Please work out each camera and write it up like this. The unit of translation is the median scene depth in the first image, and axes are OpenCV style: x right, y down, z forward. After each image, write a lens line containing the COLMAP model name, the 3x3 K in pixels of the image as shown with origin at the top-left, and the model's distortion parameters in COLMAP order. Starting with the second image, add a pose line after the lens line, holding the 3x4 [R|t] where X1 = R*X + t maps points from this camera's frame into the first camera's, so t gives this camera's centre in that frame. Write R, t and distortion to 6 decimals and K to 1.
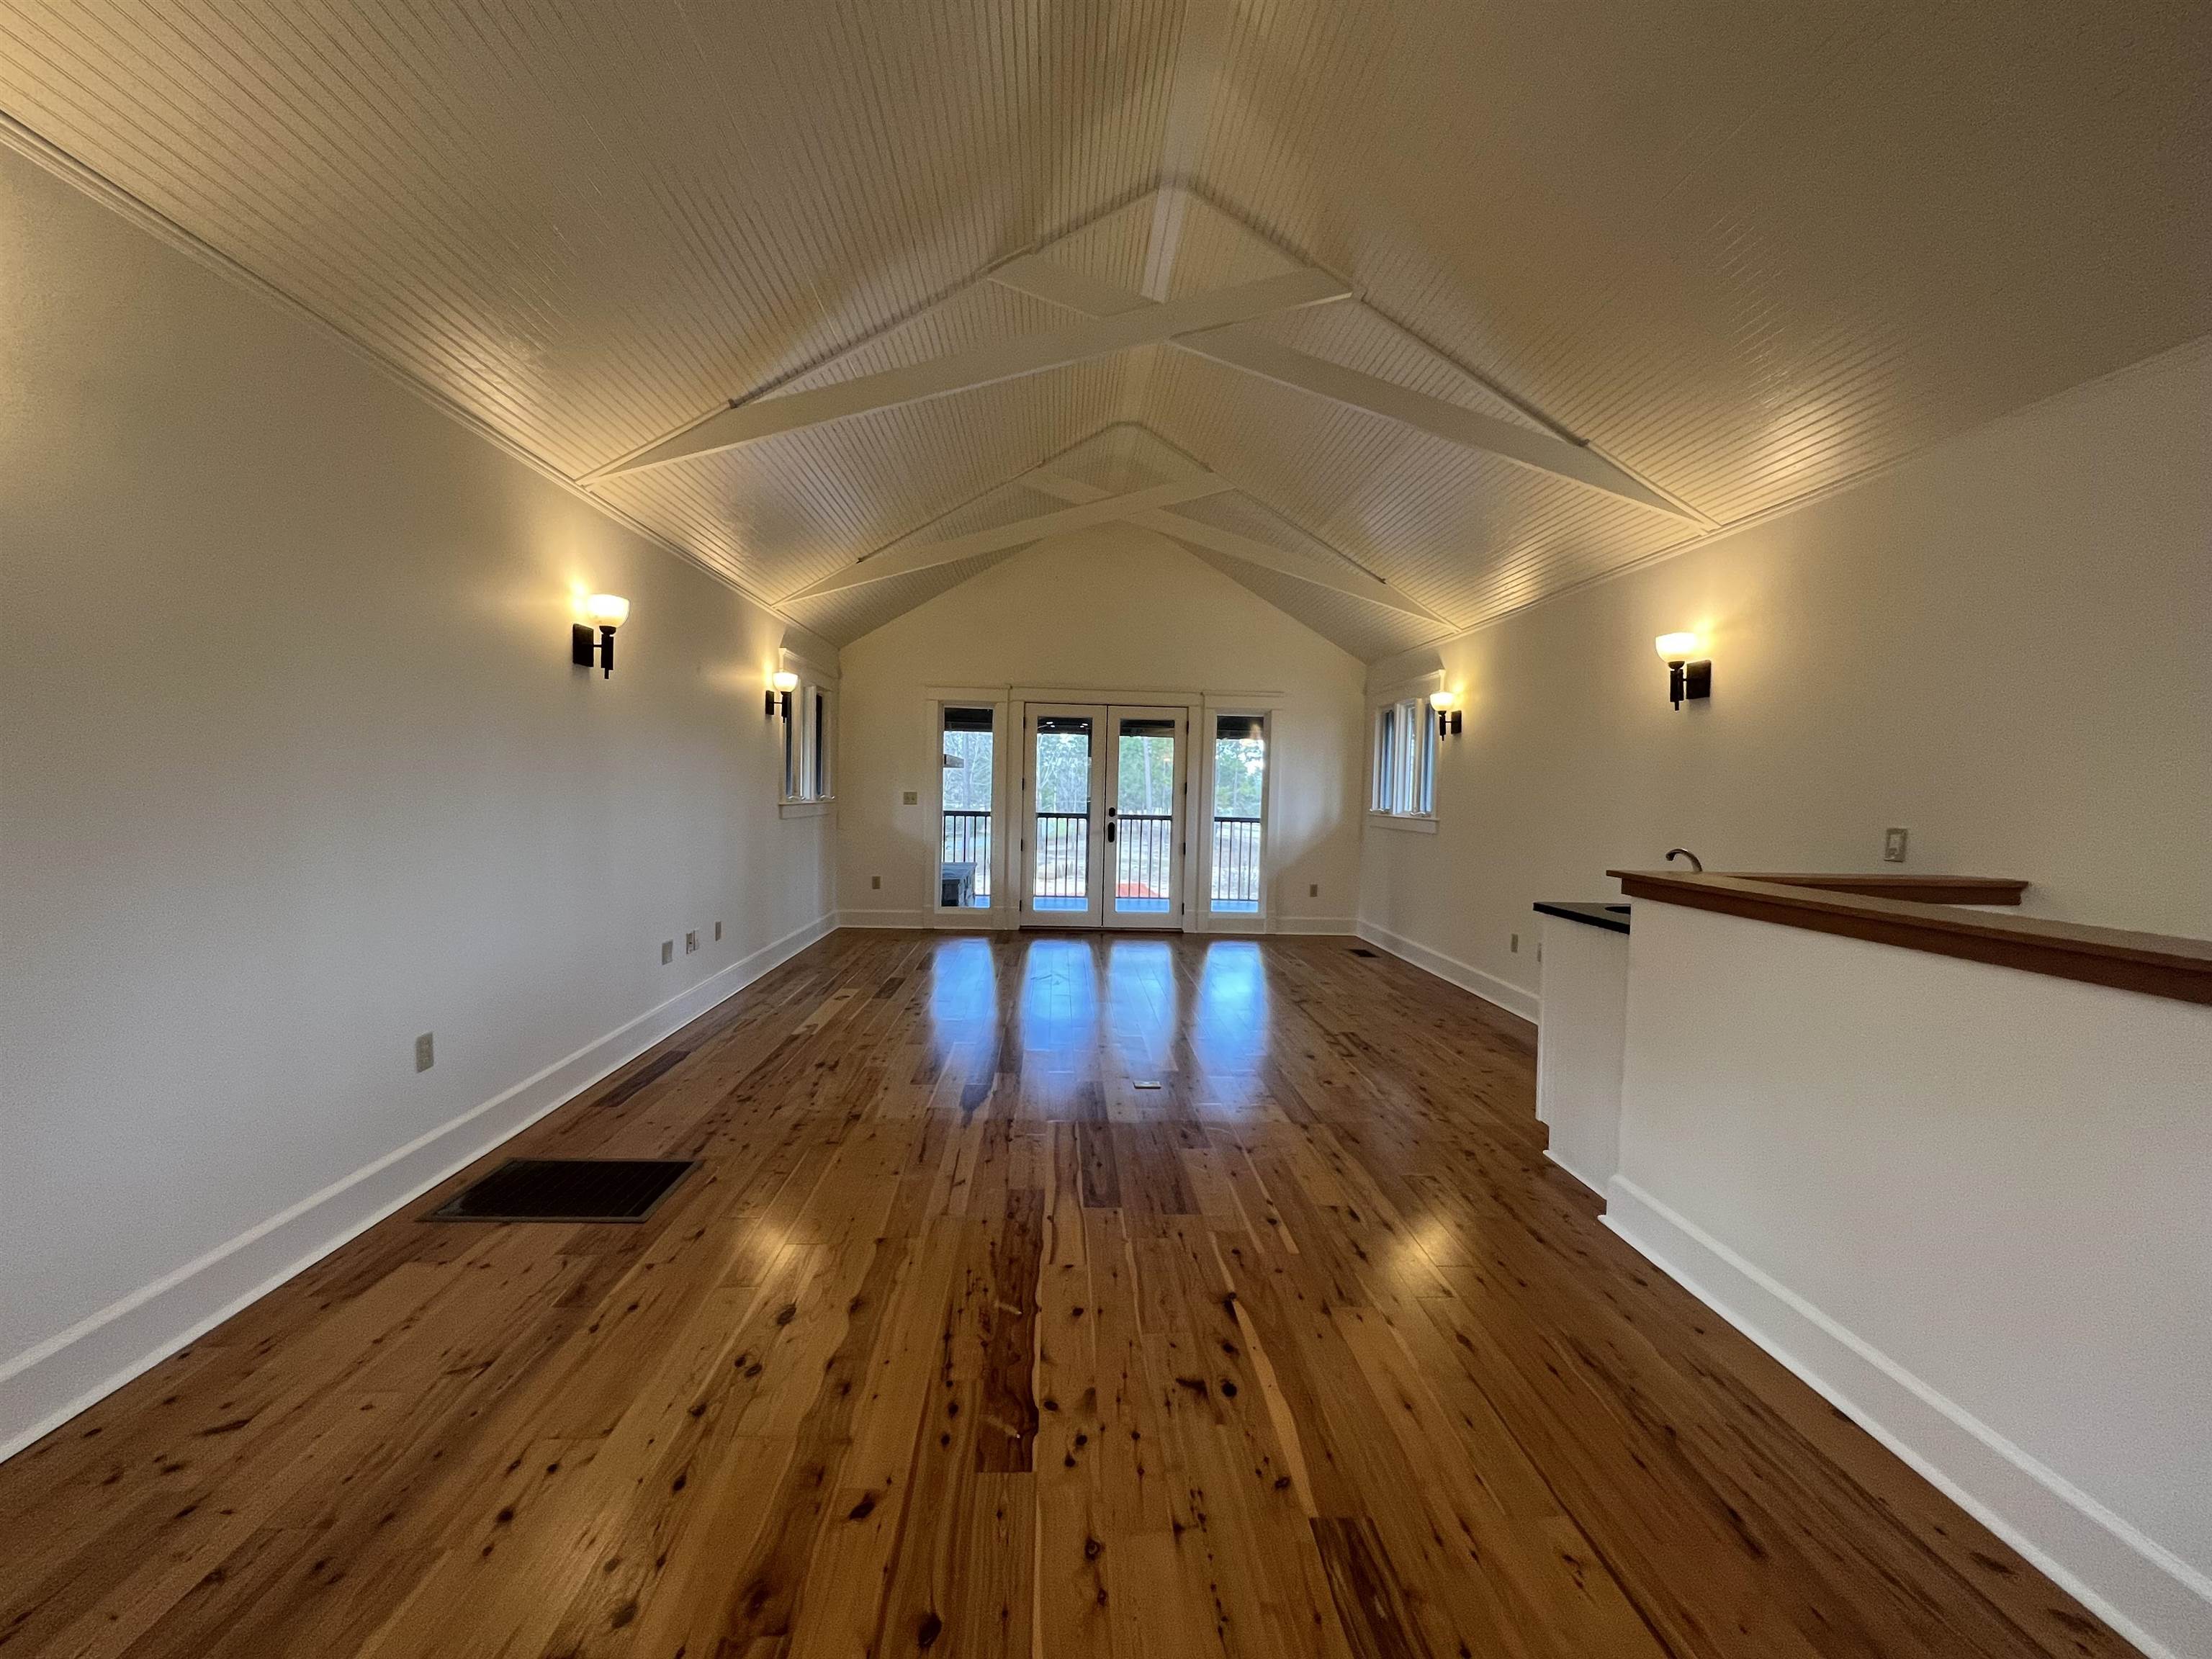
lens RADIAL K [[898.4, 0, 1107.5], [0, 898.4, 826.3], [0, 0, 1]] dist [-0.001402, -0.000128]
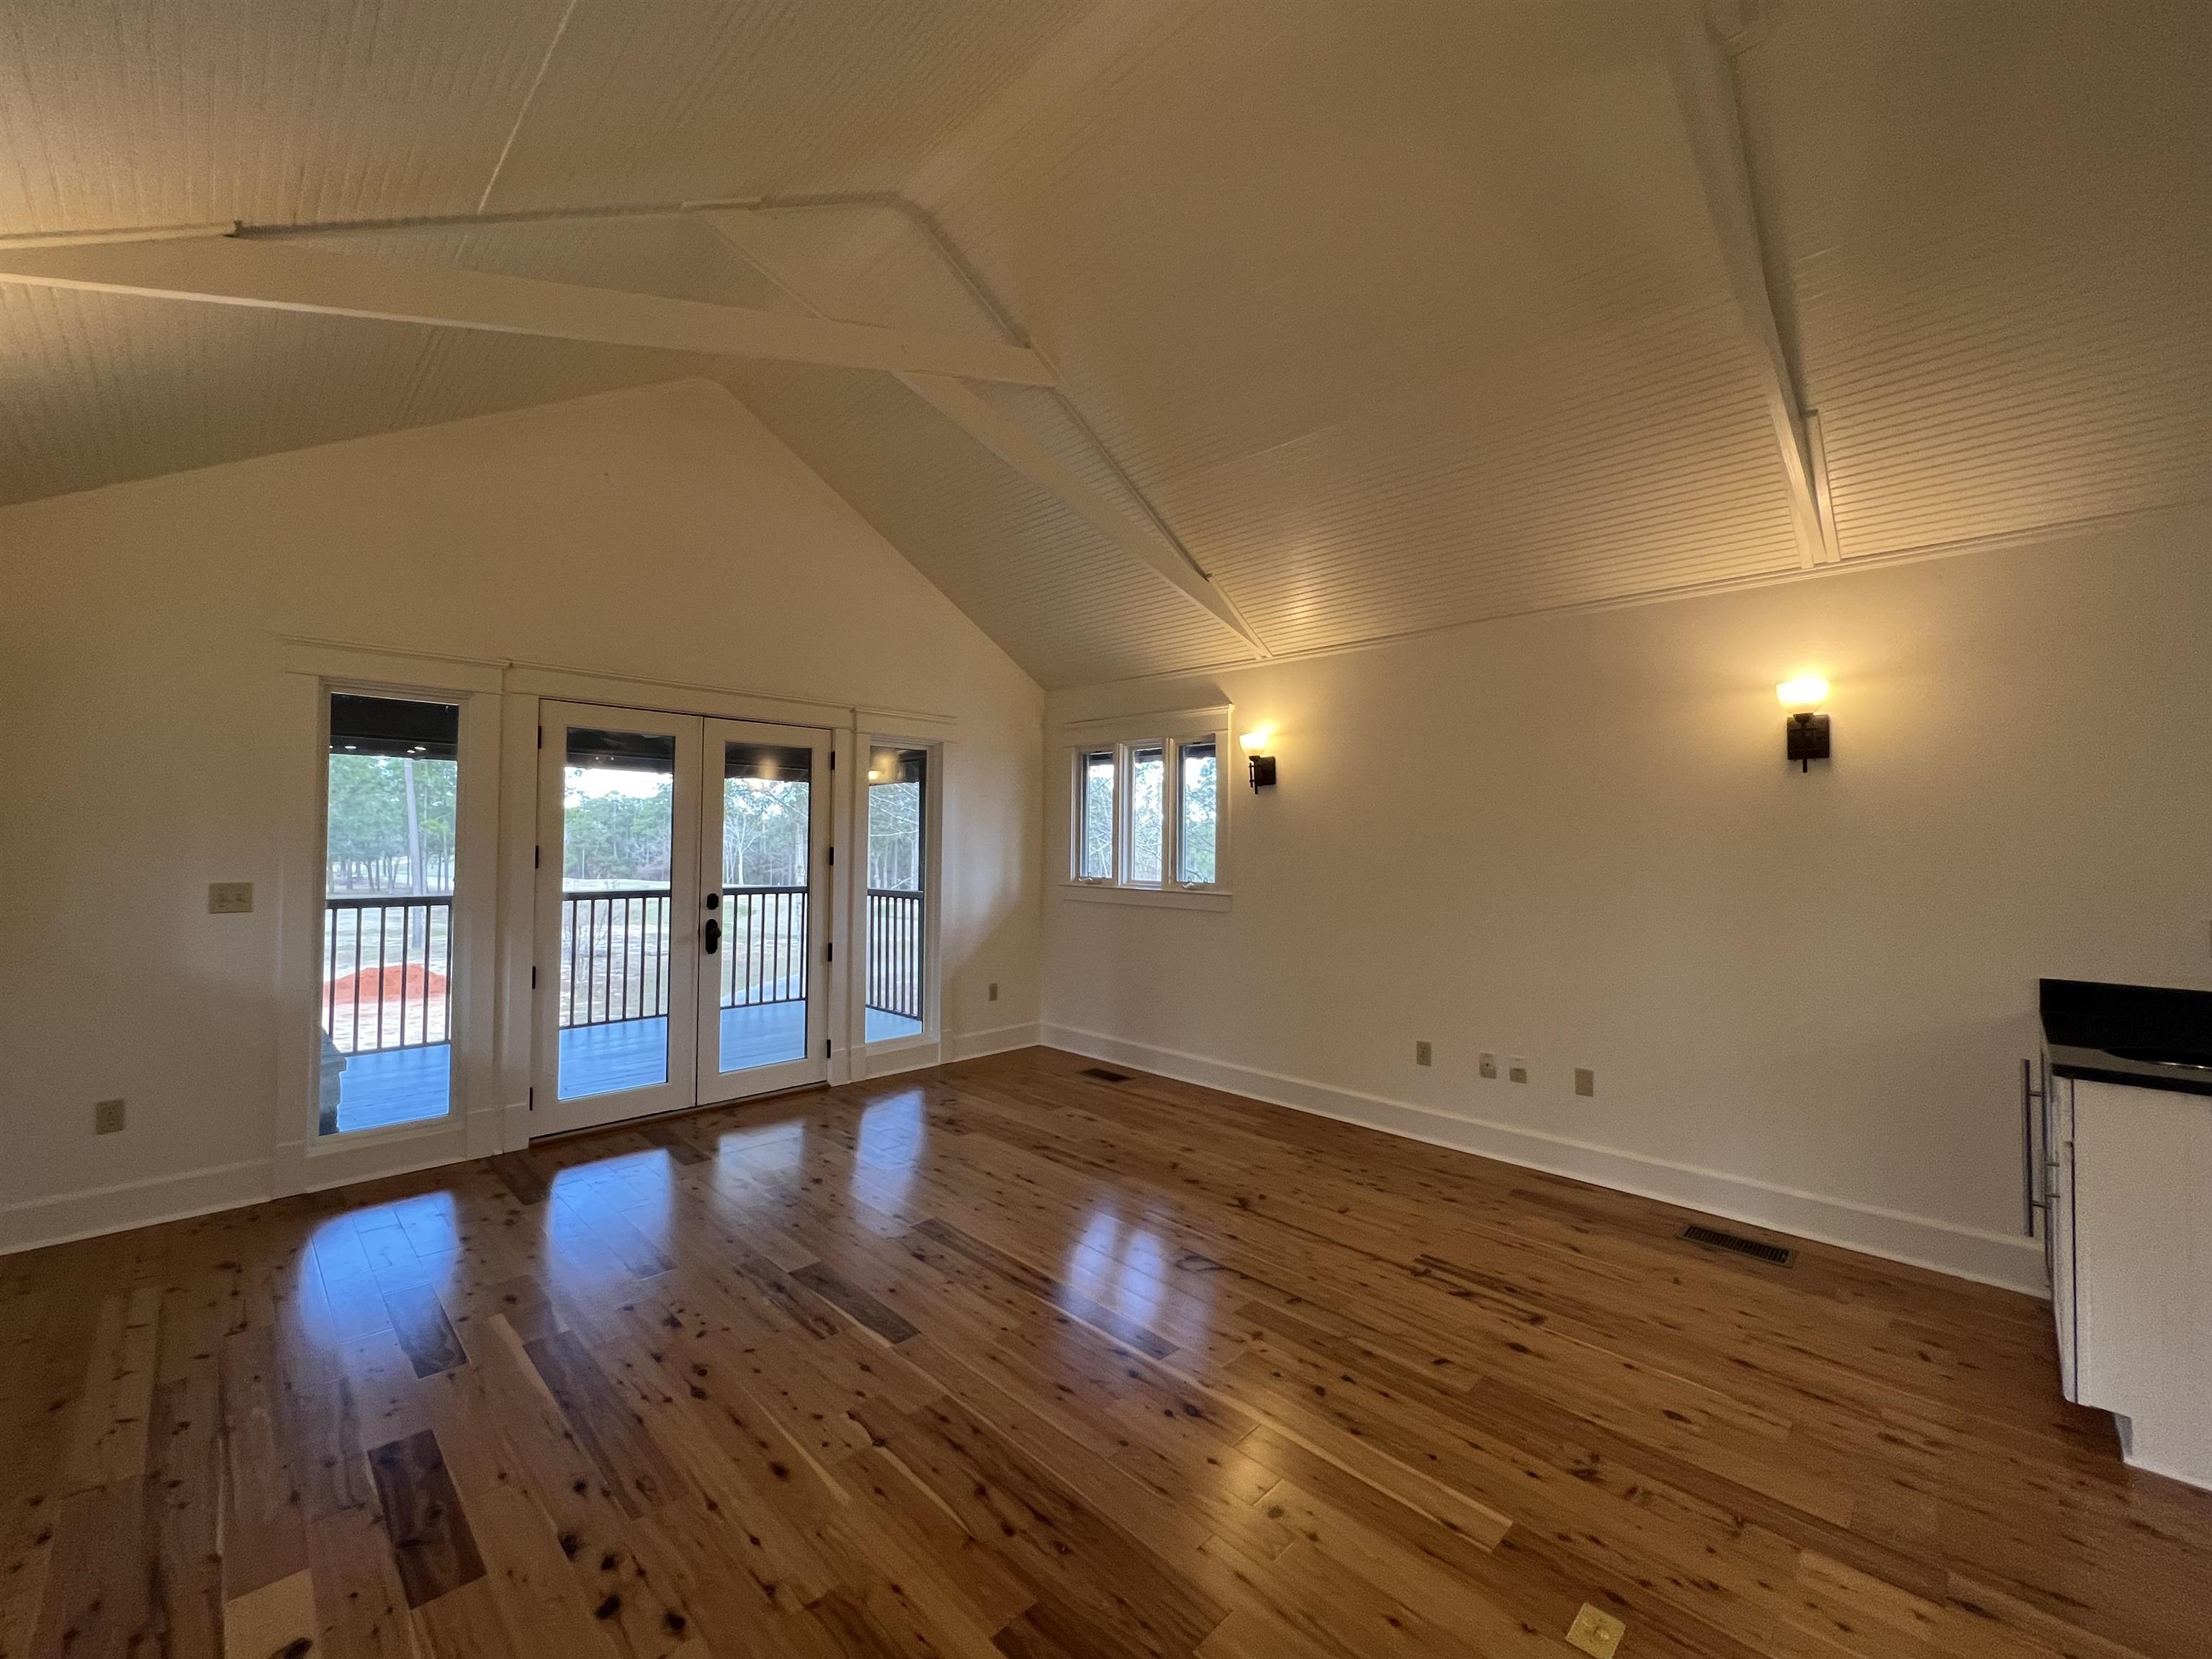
lens RADIAL K [[898.4, 0, 1108.8], [0, 898.4, 823.0], [0, 0, 1]] dist [-0.001402, -0.000128]
pose [[0.743517, -0.001325, 0.668716, -0.191769], [0.034514, 0.998741, -0.036395, -0.036396], [-0.667826, 0.050140, 0.742627, 0.399882]]
